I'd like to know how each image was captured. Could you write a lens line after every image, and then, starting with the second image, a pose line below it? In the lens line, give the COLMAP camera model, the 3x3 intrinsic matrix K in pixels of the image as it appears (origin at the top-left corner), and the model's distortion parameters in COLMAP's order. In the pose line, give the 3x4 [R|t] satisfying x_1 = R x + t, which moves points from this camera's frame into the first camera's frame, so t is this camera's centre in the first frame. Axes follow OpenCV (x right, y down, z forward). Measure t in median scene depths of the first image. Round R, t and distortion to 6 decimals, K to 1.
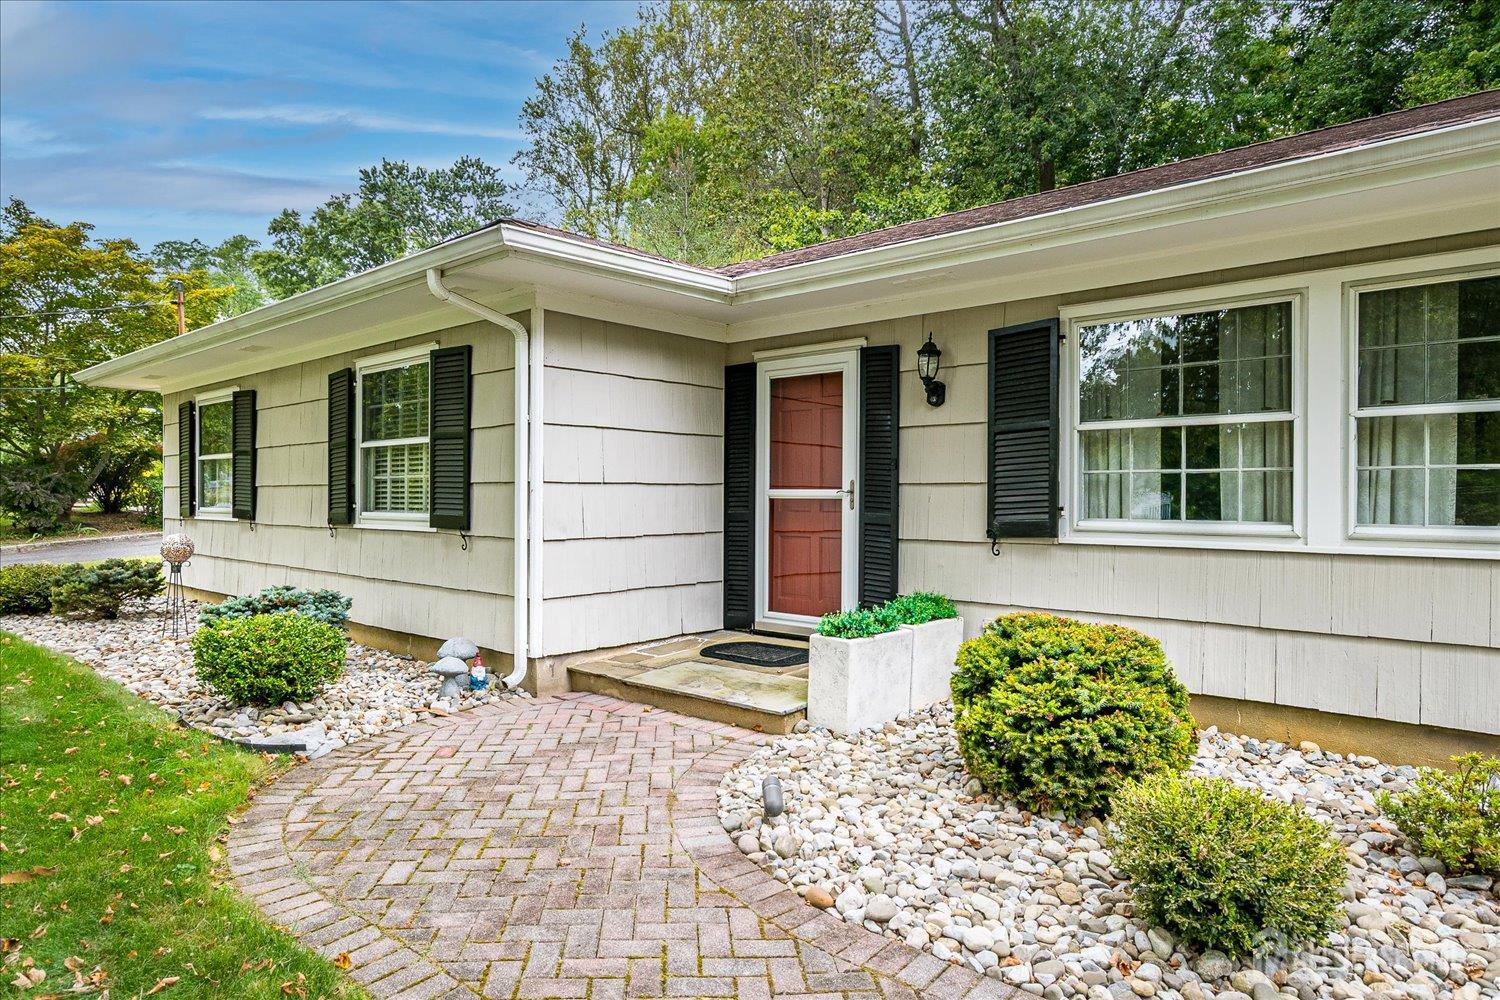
lens RADIAL K [[889.6, 0, 750.0], [0, 889.6, 500.0], [0, 0, 1]] dist [-0.005441, 0.000074]
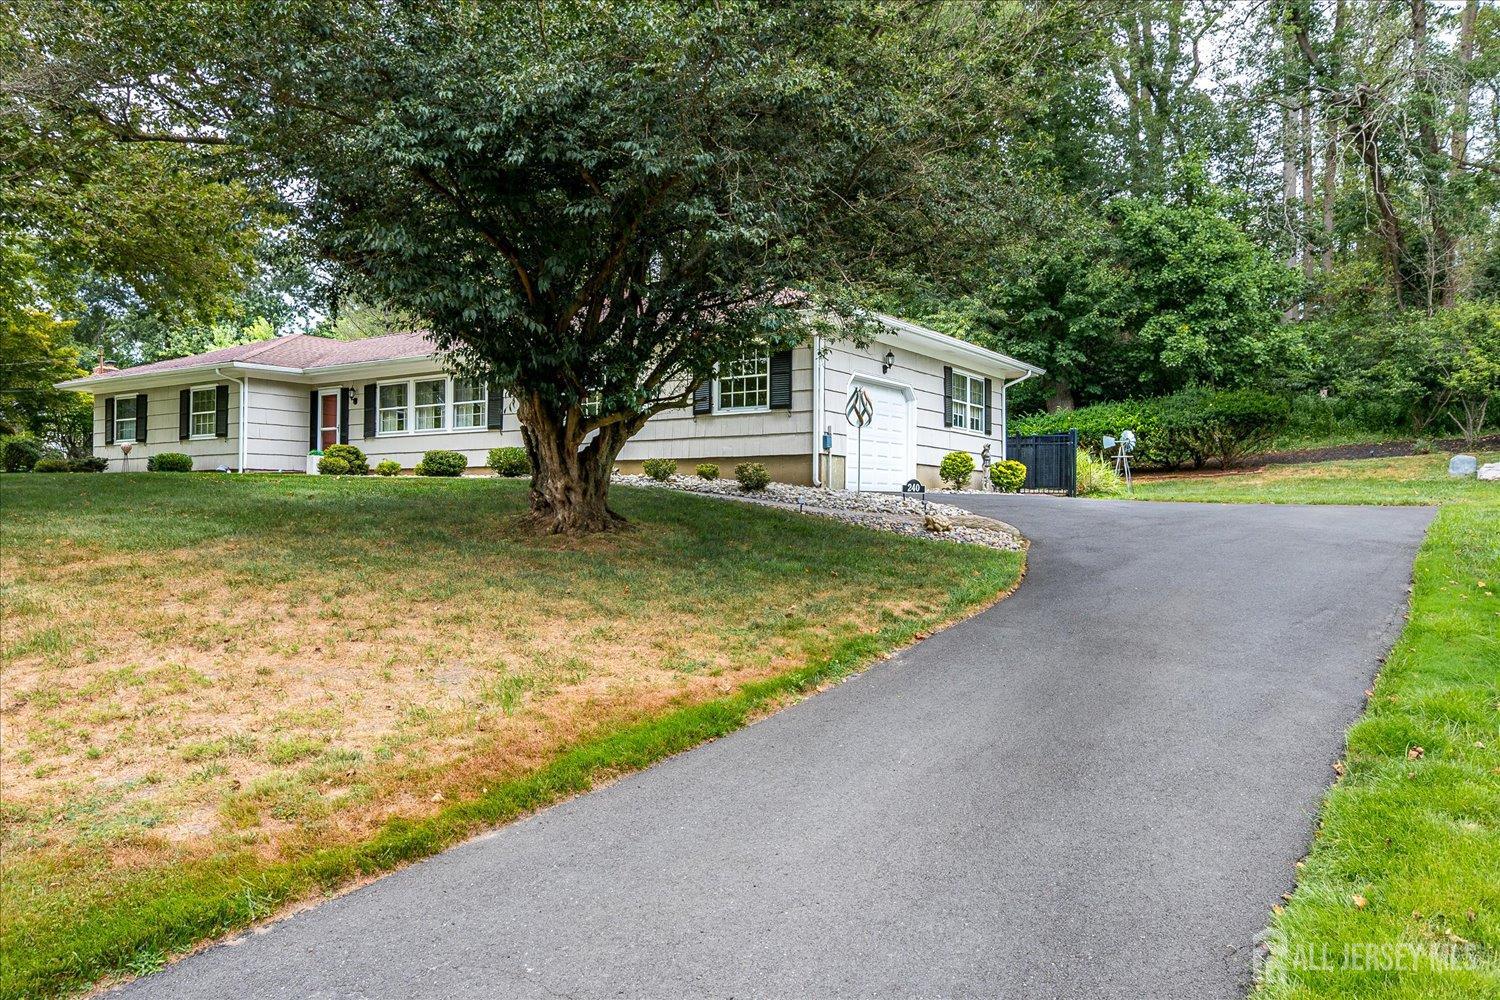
lens RADIAL K [[1048.8, 0, 750.0], [0, 1048.8, 500.0], [0, 0, 1]] dist [0.001072, 0.000335]
pose [[0.990576, 0.002840, 0.136933, 1.191052], [-0.000858, 0.999894, -0.014527, 0.347509], [-0.136960, 0.014273, 0.990474, -3.468473]]
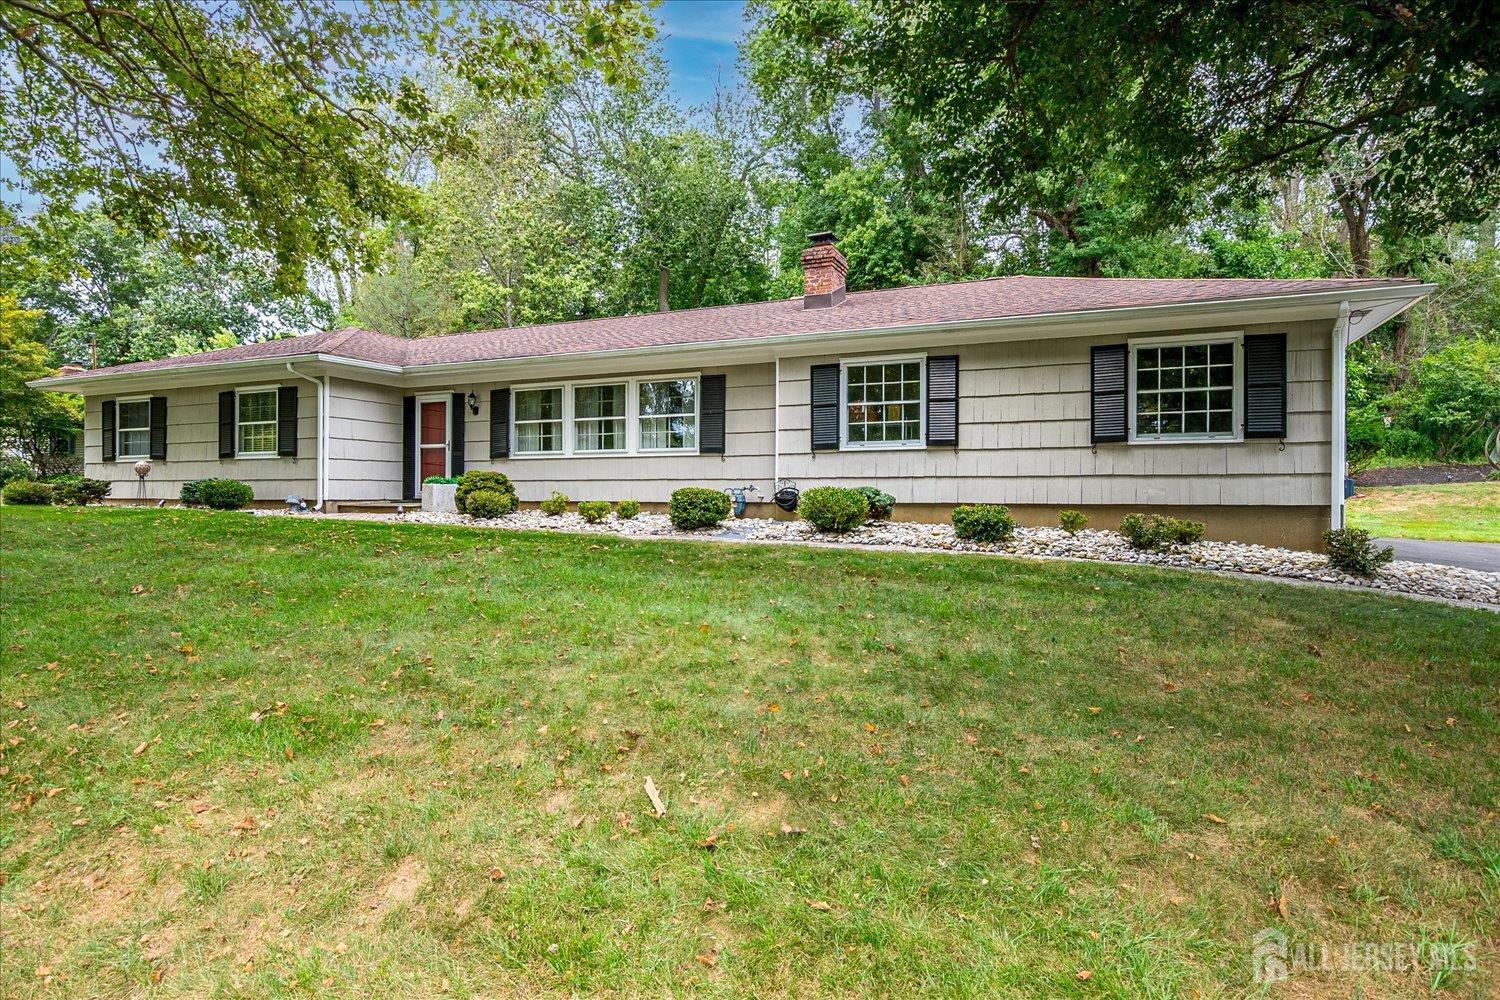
lens RADIAL K [[792.5, 0, 750.0], [0, 792.5, 500.0], [0, 0, 1]] dist [-0.020300, 0.001460]
pose [[0.949505, -0.000553, 0.313752, 0.232519], [0.000289, 1.000000, 0.000888, 0.162780], [-0.313753, -0.000752, 0.949504, -1.657024]]
